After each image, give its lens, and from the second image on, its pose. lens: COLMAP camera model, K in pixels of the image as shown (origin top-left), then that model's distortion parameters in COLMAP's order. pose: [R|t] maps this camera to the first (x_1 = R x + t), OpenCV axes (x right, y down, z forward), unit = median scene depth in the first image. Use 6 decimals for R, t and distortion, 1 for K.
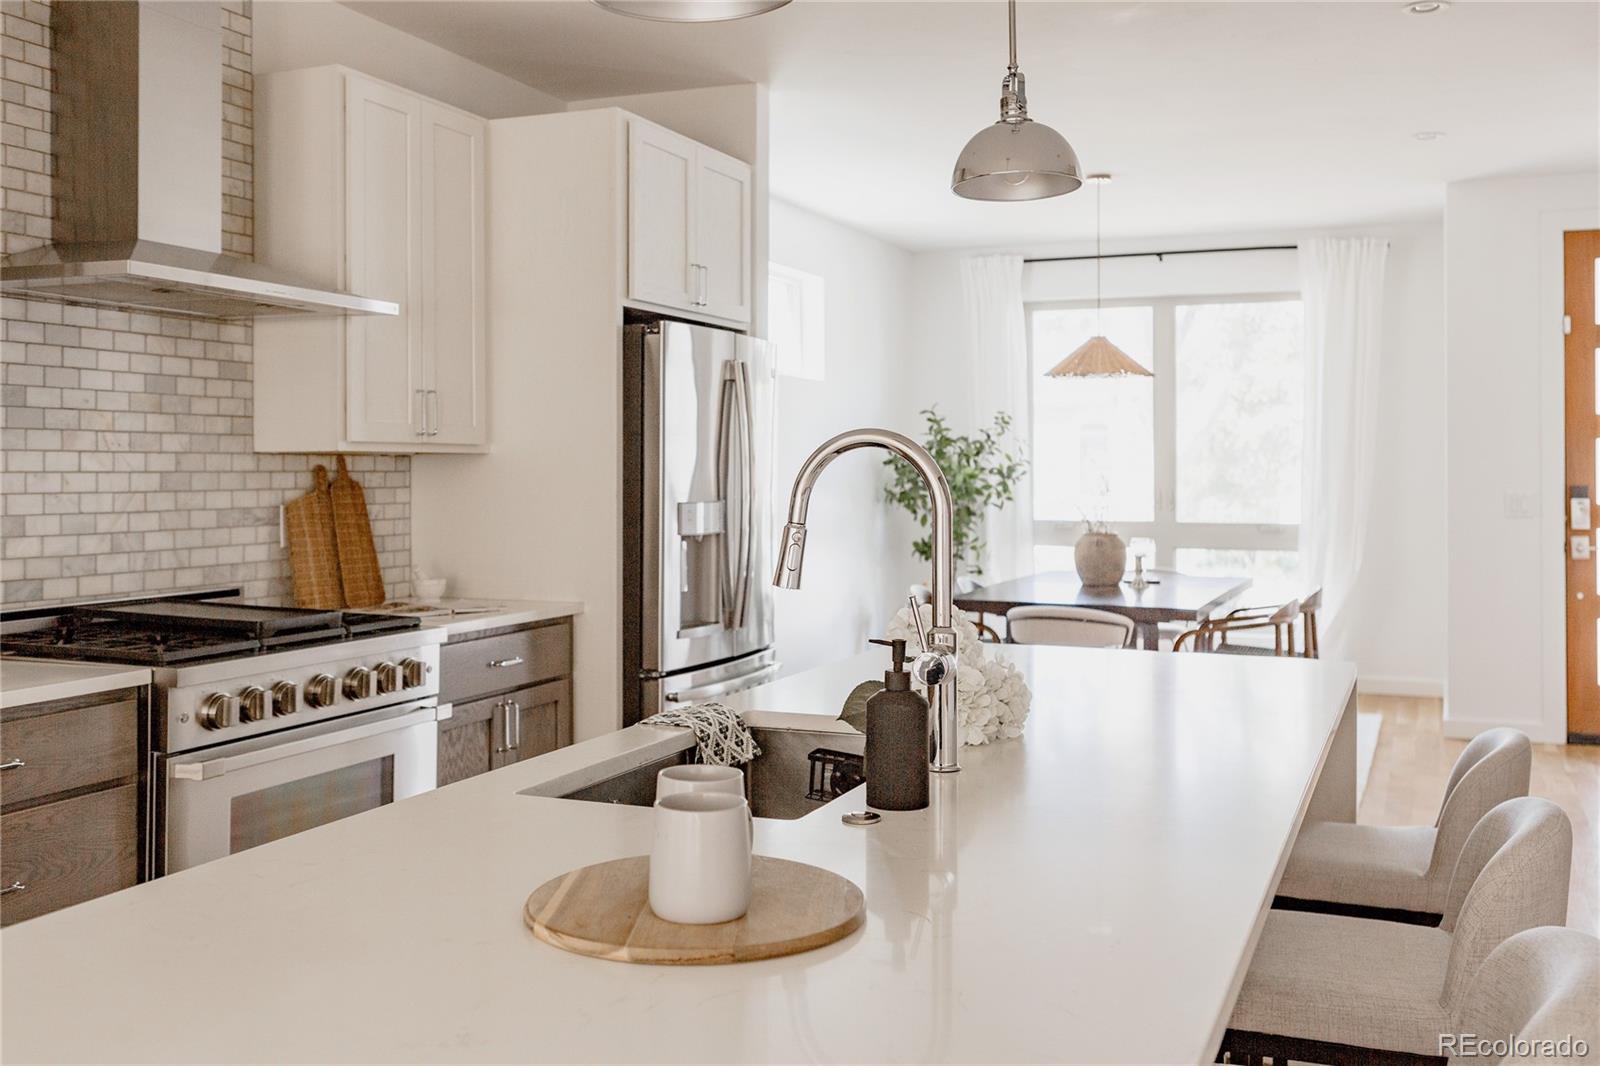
lens RADIAL K [[1576.6, 0, 783.5], [0, 1576.6, 467.1], [0, 0, 1]] dist [0.018901, 0.000000]
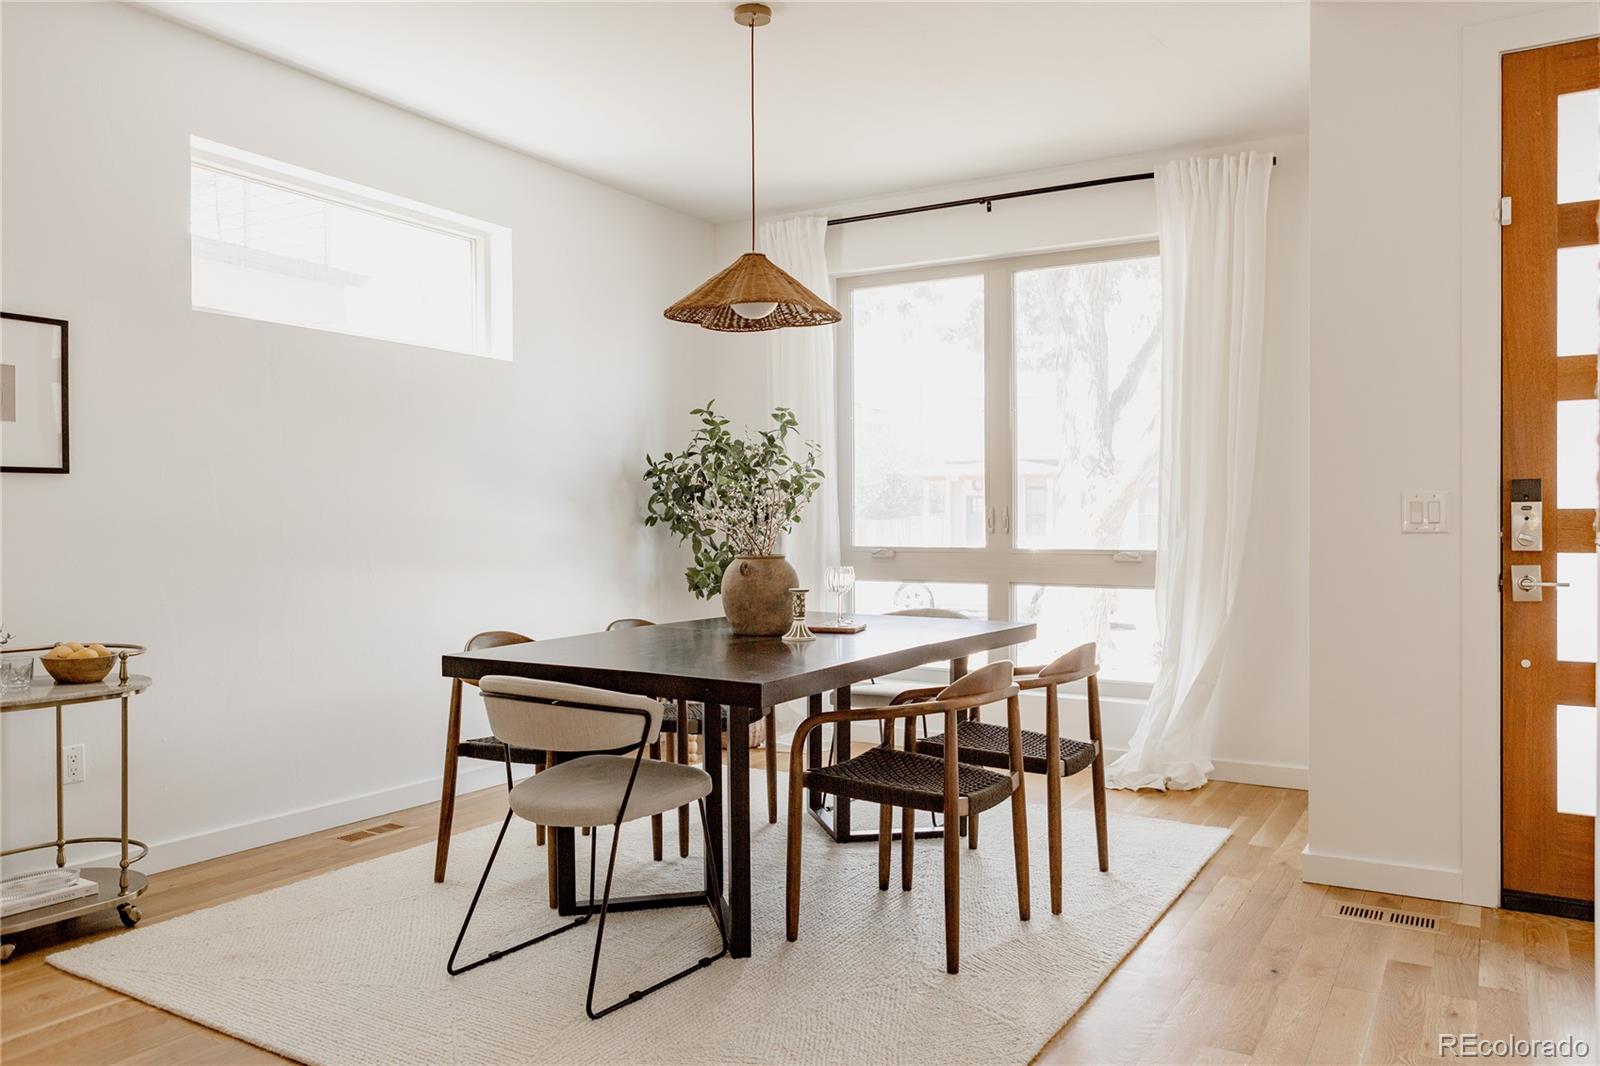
lens RADIAL K [[1215.4, 0, 800.7], [0, 1215.4, 537.1], [0, 0, 1]] dist [-0.015967, 0.007693]
pose [[0.990978, 0.003557, -0.133981, 0.302248], [-0.002134, 0.999940, 0.010761, 0.030128], [0.134011, -0.010378, 0.990925, 0.528108]]
